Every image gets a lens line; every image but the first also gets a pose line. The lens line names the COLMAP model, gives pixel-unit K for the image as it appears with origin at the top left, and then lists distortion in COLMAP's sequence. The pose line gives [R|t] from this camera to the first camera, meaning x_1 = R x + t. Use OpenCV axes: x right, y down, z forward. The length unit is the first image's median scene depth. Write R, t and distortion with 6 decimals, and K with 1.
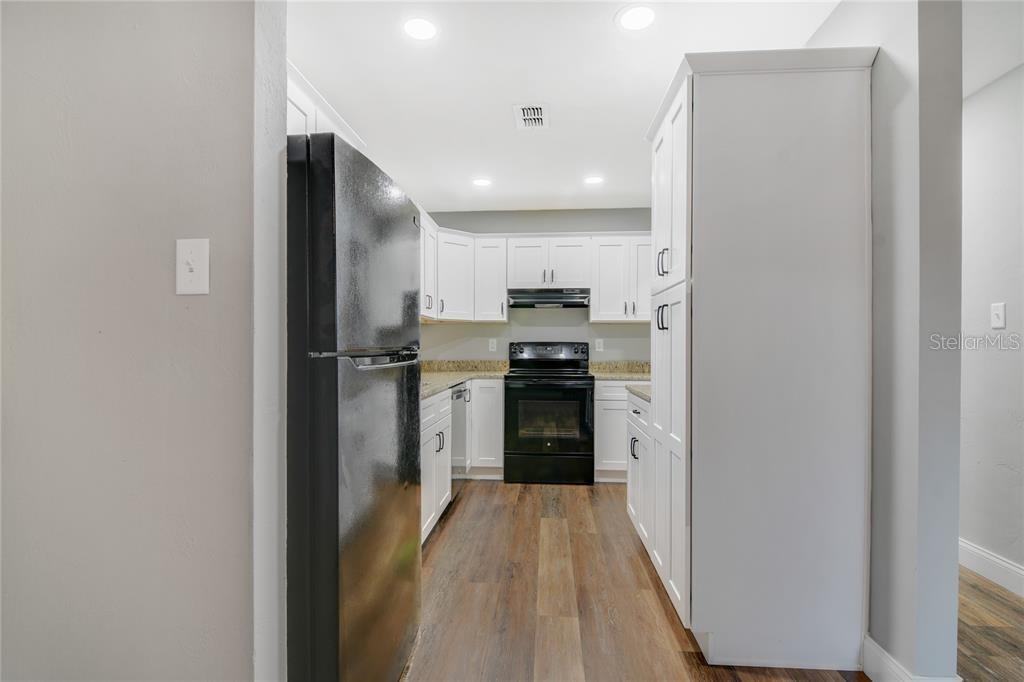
lens RADIAL K [[493.7, 0, 514.3], [0, 493.7, 350.9], [0, 0, 1]] dist [-0.000099, -0.001333]
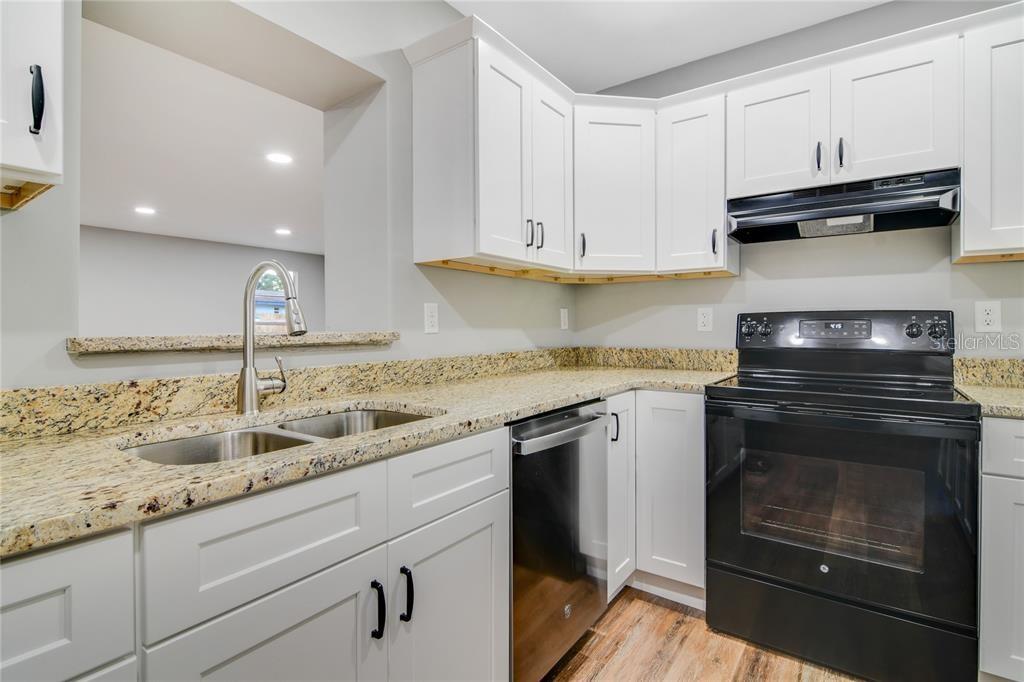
lens RADIAL K [[500.3, 0, 506.1], [0, 500.3, 329.4], [0, 0, 1]] dist [0.002583, 0.000117]
pose [[0.846204, -0.000097, -0.532859, 0.063147], [0.001824, 0.999995, 0.002715, -0.003386], [0.532856, -0.003270, 0.846200, 0.486939]]
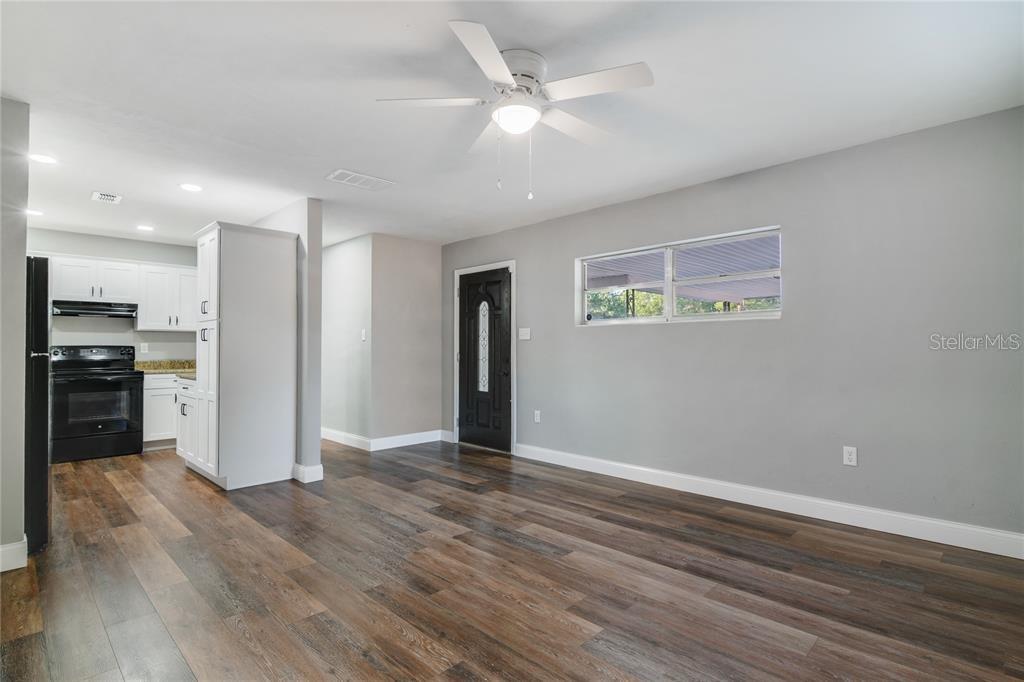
lens RADIAL K [[513.7, 0, 528.8], [0, 513.7, 341.4], [0, 0, 1]] dist [-0.002032, -0.000943]
pose [[0.646168, 0.011714, 0.763105, -0.207766], [0.007529, 0.999736, -0.021722, 0.007428], [-0.763158, 0.019782, 0.645909, -0.641648]]
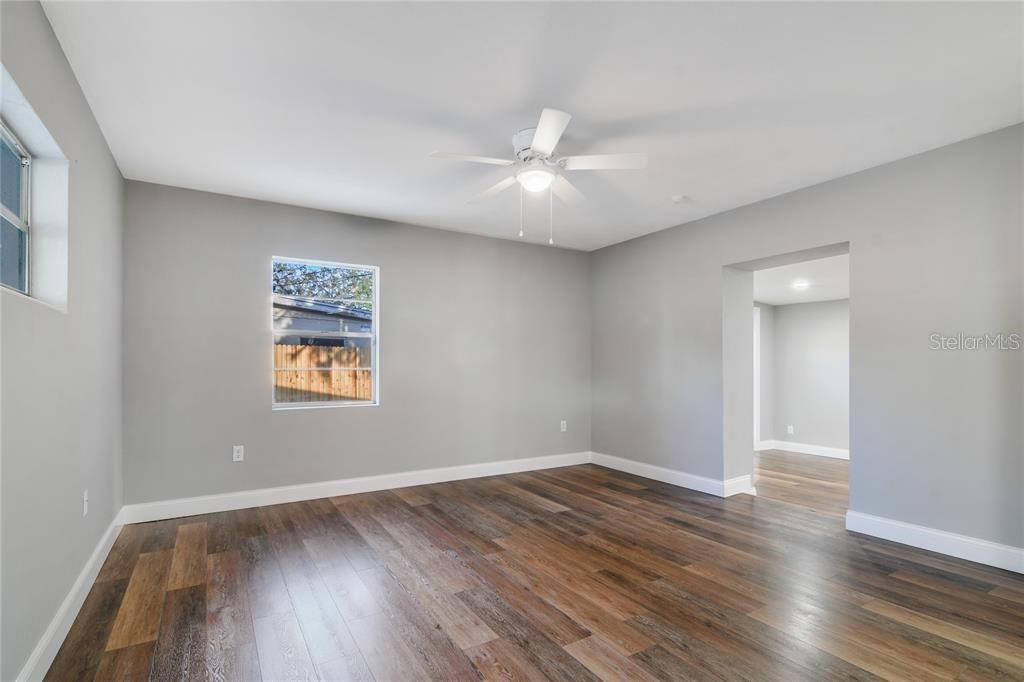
lens RADIAL K [[505.5, 0, 514.2], [0, 505.5, 376.7], [0, 0, 1]] dist [-0.002761, -0.000966]
pose [[-0.819340, 0.006320, -0.573274, 0.609955], [-0.007486, 0.999736, 0.021721, 0.000867], [0.573259, 0.022089, -0.819076, 0.255196]]
